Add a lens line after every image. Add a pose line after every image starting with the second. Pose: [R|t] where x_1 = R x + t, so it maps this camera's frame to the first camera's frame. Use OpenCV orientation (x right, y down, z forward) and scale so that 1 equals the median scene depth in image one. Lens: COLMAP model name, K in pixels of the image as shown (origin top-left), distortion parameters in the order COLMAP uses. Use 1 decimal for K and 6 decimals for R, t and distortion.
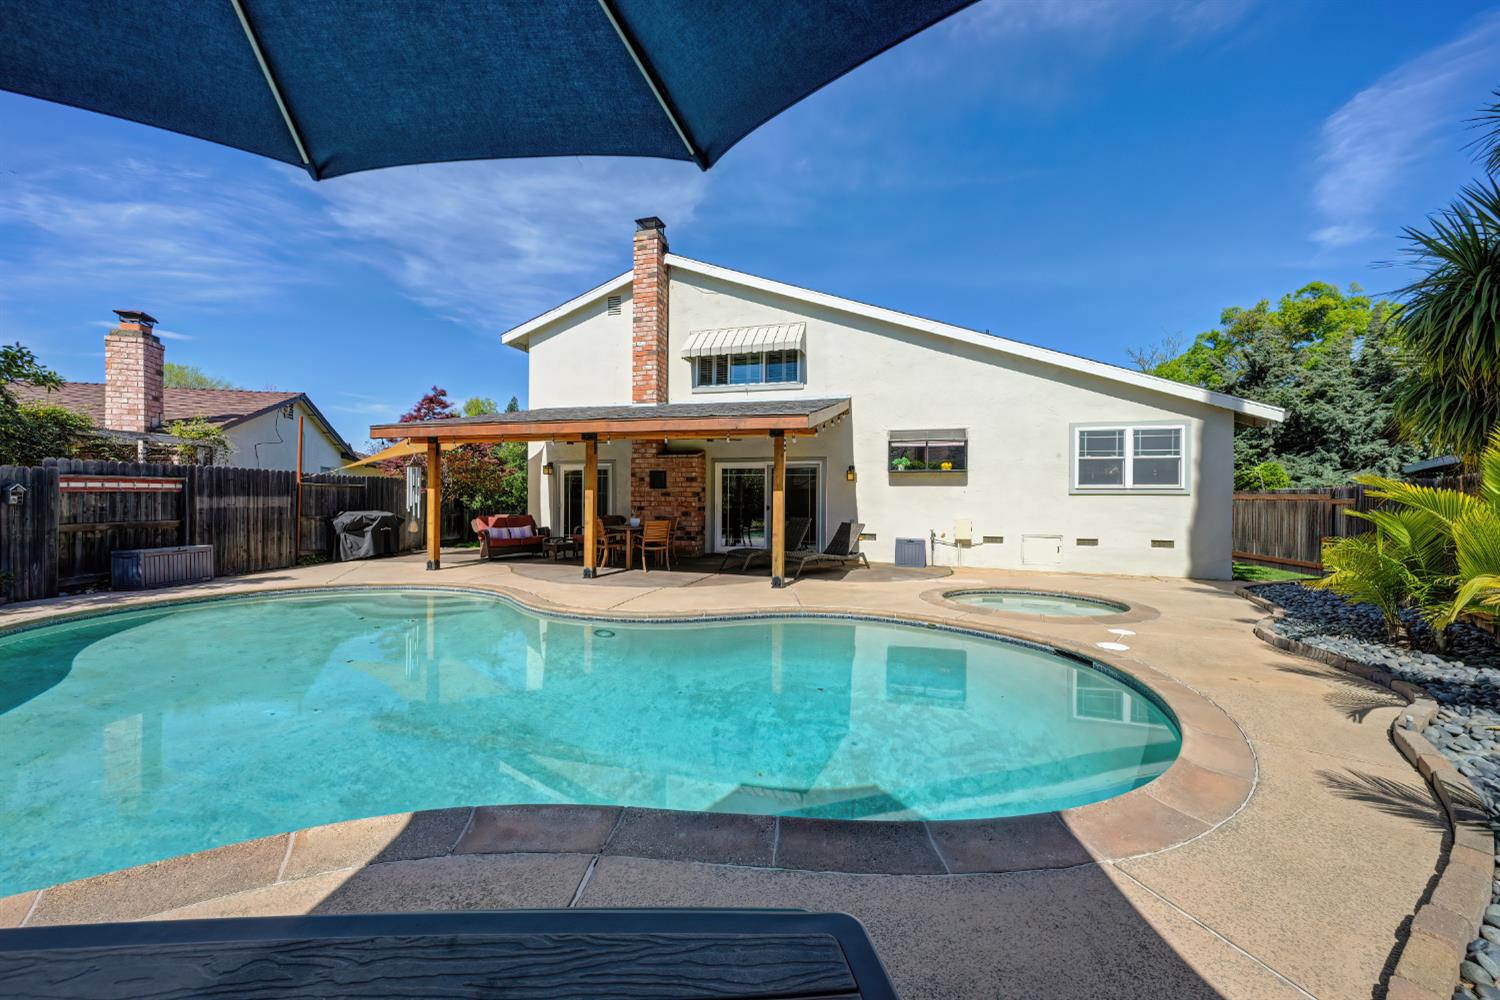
lens RADIAL K [[599.6, 0, 753.3], [0, 599.6, 478.6], [0, 0, 1]] dist [-0.000561, -0.000248]
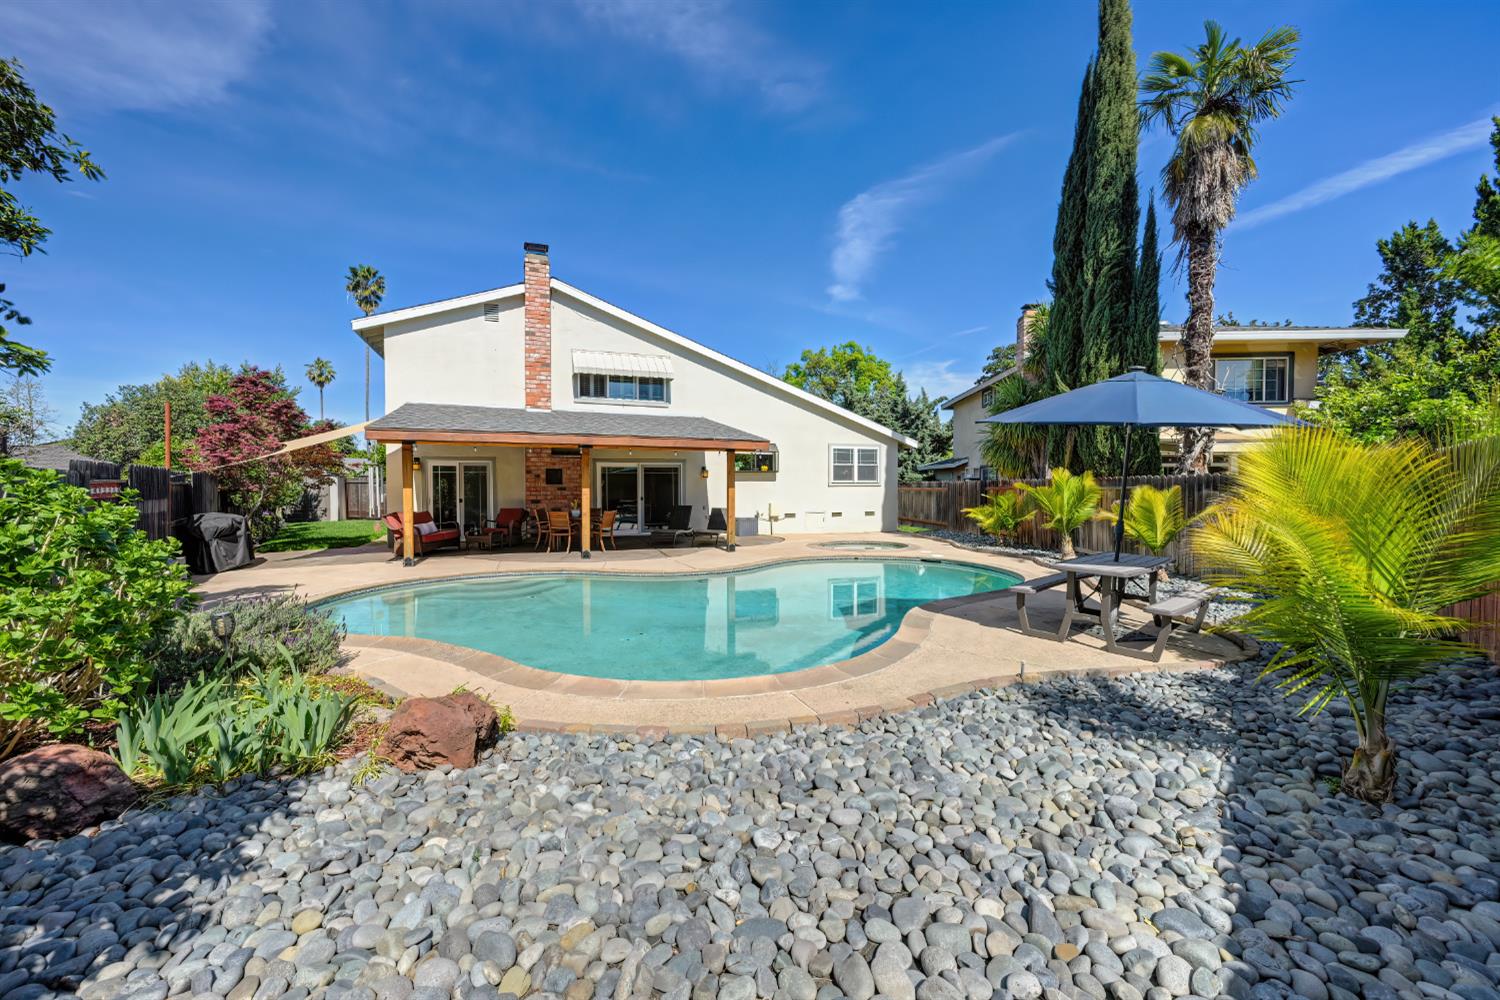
lens RADIAL K [[599.6, 0, 753.3], [0, 599.6, 478.6], [0, 0, 1]] dist [-0.000561, -0.000248]
pose [[0.782172, -0.004093, 0.623049, -0.584647], [-0.014991, 0.999565, 0.025387, -0.029624], [-0.622882, -0.029197, 0.781770, -0.149137]]
